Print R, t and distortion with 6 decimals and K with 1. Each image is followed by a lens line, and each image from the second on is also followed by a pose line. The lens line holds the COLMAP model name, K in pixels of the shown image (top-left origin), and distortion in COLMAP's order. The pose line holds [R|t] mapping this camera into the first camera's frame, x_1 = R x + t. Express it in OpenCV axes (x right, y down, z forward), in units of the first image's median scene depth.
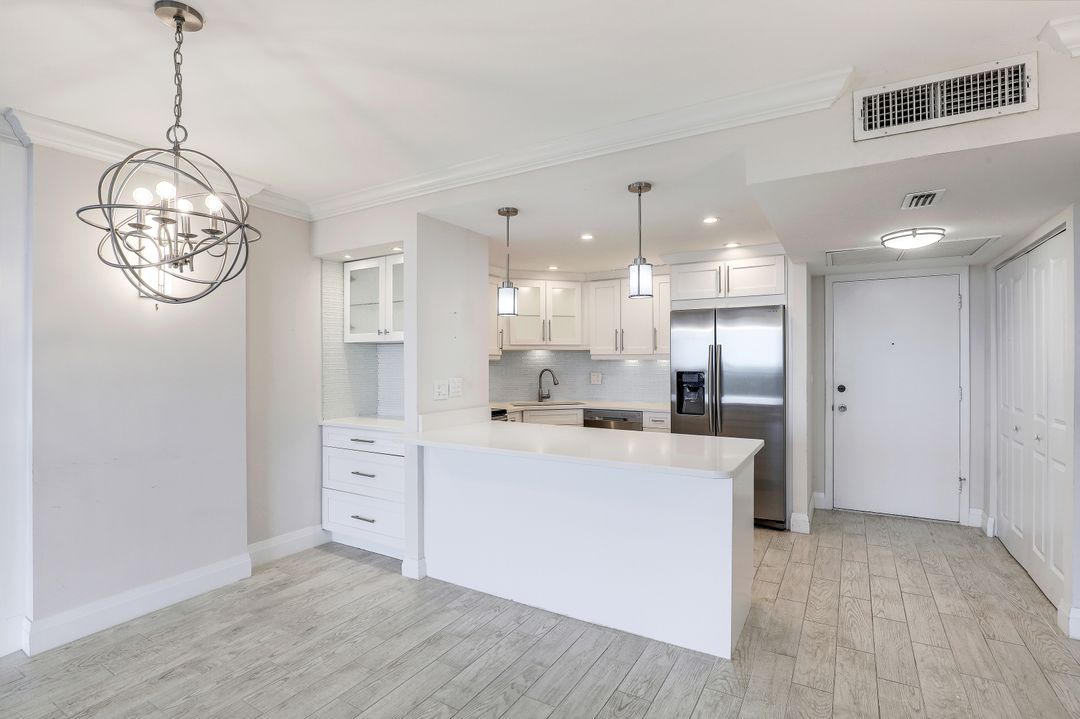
lens RADIAL K [[509.9, 0, 542.8], [0, 509.9, 359.5], [0, 0, 1]] dist [-0.021061, 0.000452]
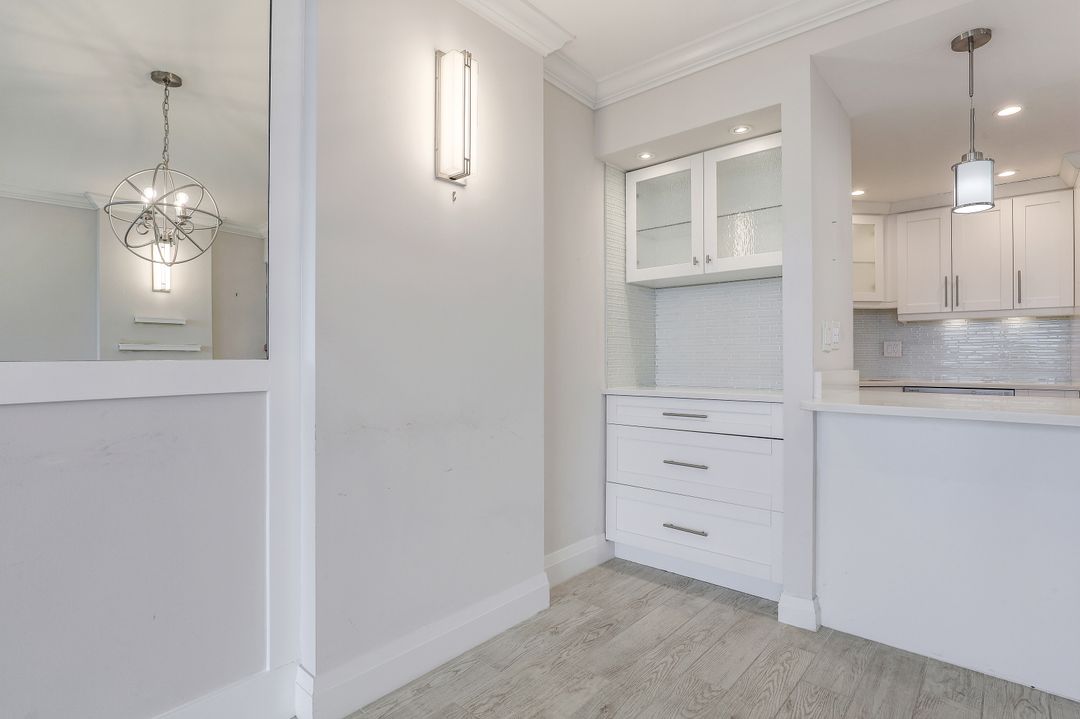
lens RADIAL K [[533.4, 0, 551.5], [0, 533.4, 356.7], [0, 0, 1]] dist [-0.018676, 0.000967]
pose [[0.985024, 0.000941, -0.172413, -0.361439], [-0.001439, 0.999995, -0.002769, 0.074015], [0.172409, 0.002976, 0.985021, 0.232530]]
